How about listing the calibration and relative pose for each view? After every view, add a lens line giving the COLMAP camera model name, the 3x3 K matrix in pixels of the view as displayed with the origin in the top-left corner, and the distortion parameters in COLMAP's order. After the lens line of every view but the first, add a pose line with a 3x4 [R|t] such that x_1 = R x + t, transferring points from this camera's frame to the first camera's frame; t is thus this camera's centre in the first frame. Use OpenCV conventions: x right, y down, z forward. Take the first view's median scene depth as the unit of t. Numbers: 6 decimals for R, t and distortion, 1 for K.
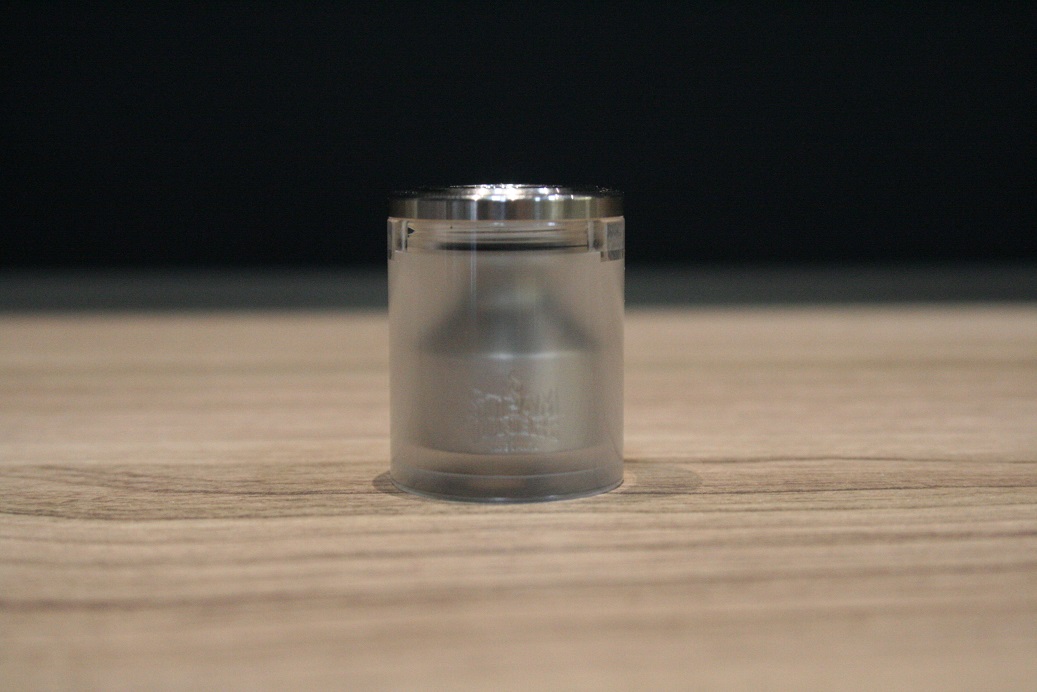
lens RADIAL K [[1955.9, 0, 519.5], [0, 1955.9, 344.7], [0, 0, 1]] dist [-0.039191, 0.000000]
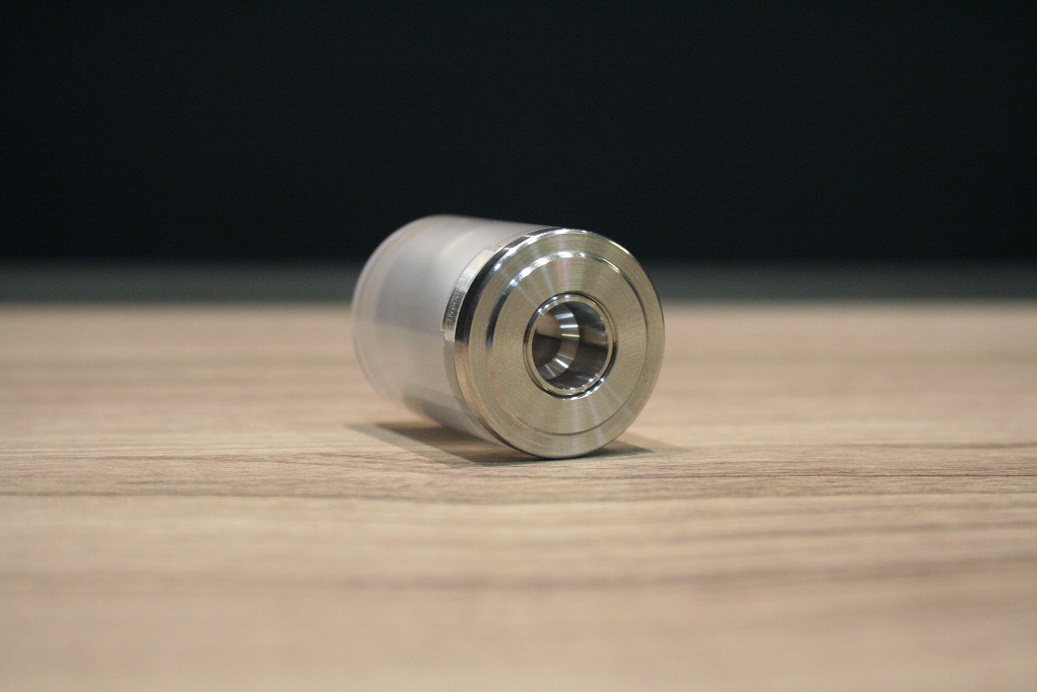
lens RADIAL K [[1920.7, 0, 520.7], [0, 1920.7, 344.4], [0, 0, 1]] dist [0.047345, 0.000000]
pose [[0.993151, 0.005410, 0.116710, -0.158251], [-0.005636, 0.999983, 0.001607, 0.001582], [-0.116699, -0.002254, 0.993165, -0.011431]]
